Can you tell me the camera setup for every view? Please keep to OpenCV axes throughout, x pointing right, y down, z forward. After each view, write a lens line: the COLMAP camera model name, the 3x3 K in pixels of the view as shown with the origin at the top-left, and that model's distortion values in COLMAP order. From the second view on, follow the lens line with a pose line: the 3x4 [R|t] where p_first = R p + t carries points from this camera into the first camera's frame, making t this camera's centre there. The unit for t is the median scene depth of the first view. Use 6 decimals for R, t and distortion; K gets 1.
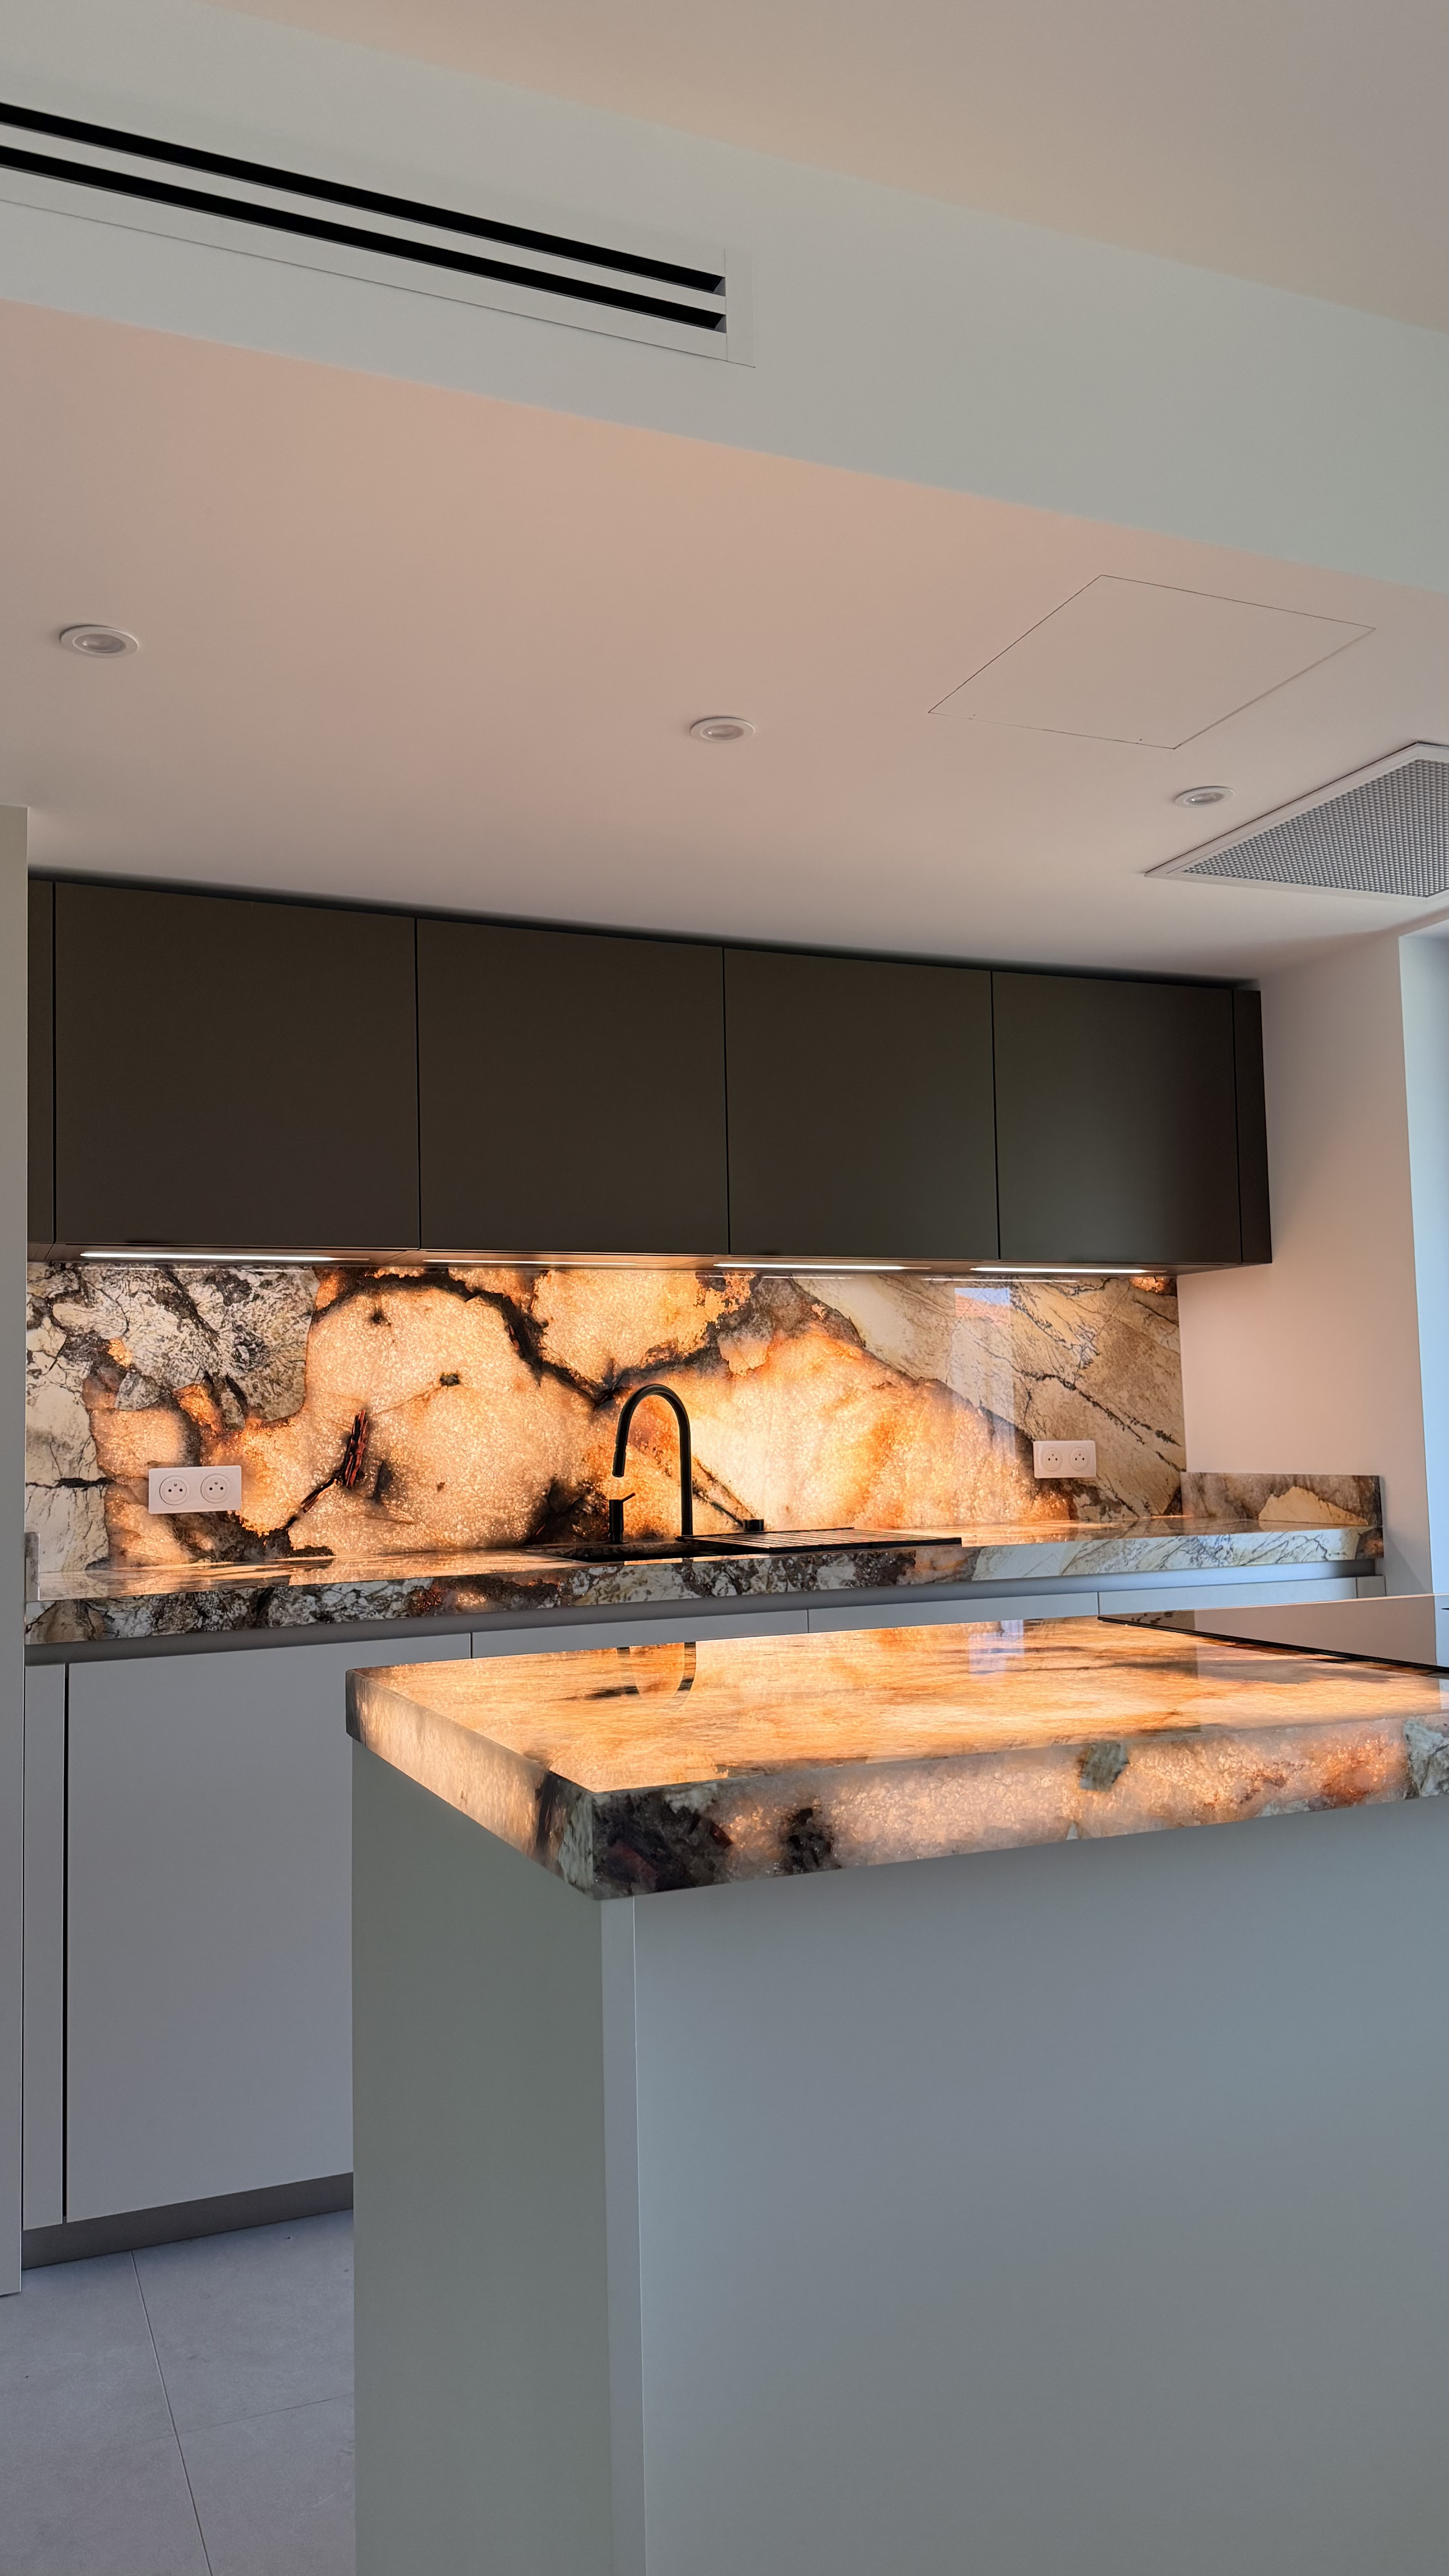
lens RADIAL K [[1803.6, 0, 723.1], [0, 1803.6, 1298.5], [0, 0, 1]] dist [0.135122, -0.121206]
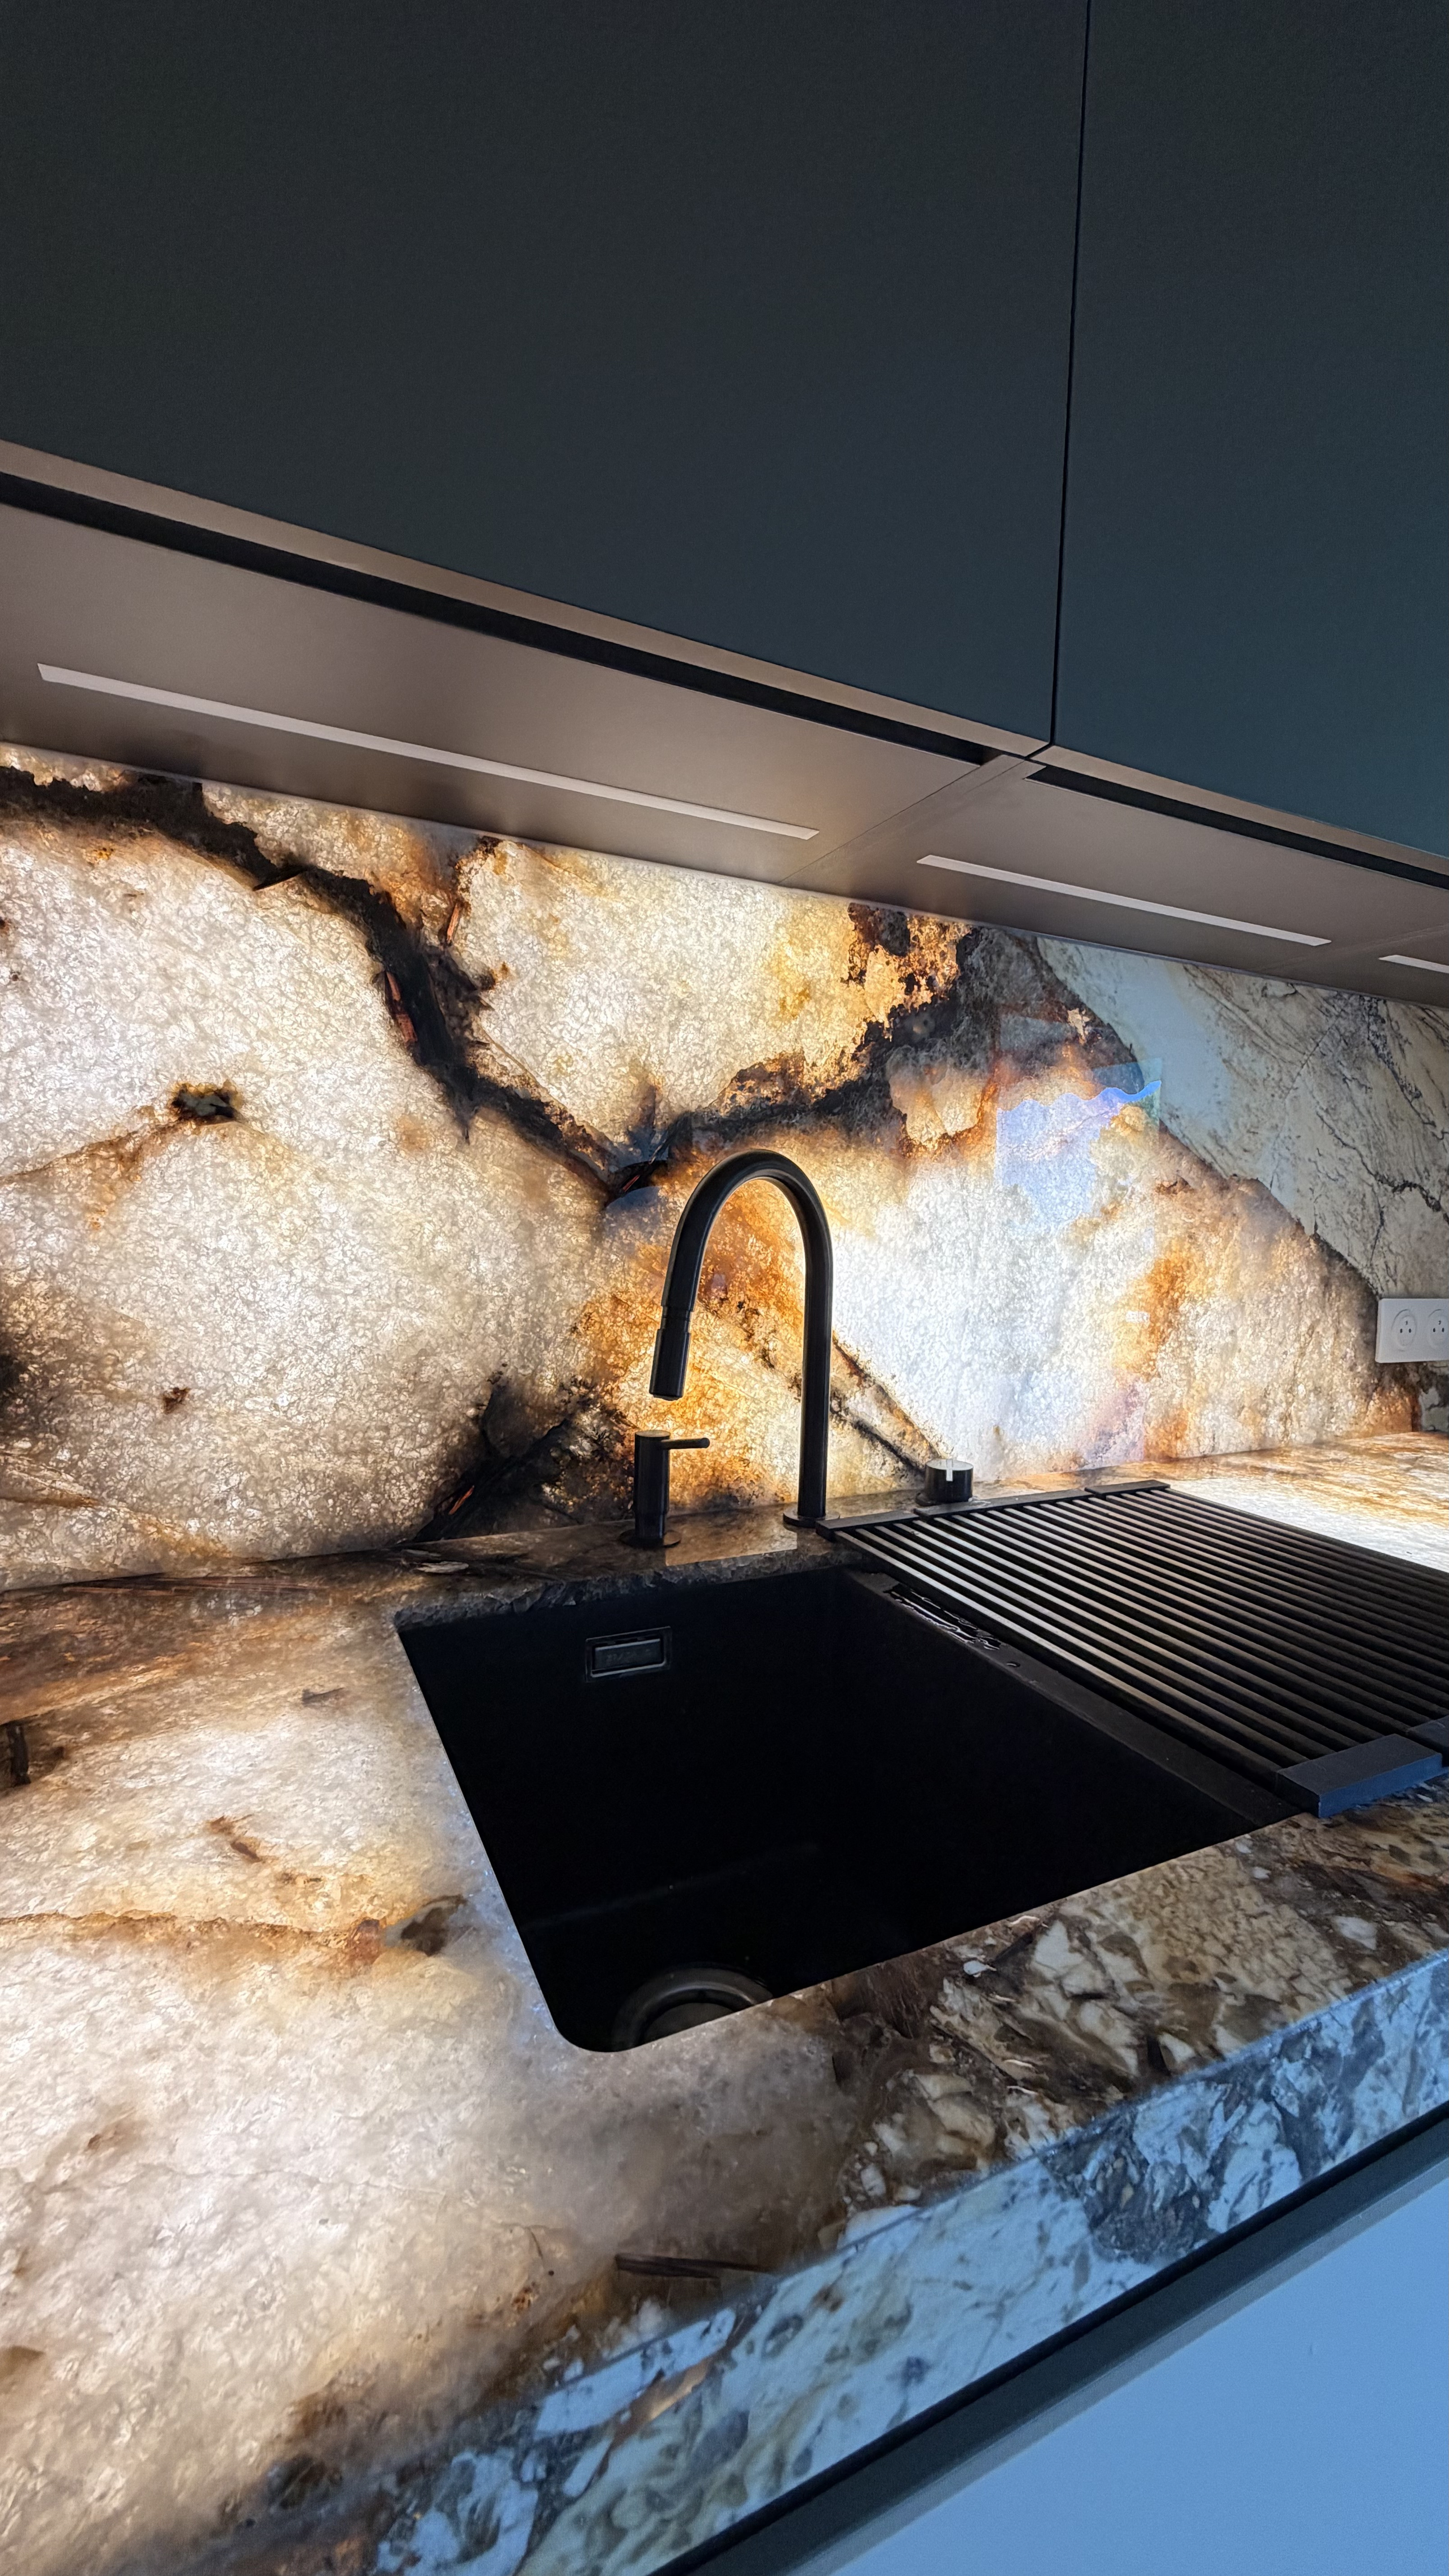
lens RADIAL K [[1025.0, 0, 718.3], [0, 1025.0, 1284.8], [0, 0, 1]] dist [-0.002441, 0.000079]
pose [[0.997964, 0.044545, 0.045637, -0.057724], [-0.050371, 0.989473, 0.135671, 0.047653], [-0.039113, -0.137694, 0.989702, 0.796089]]
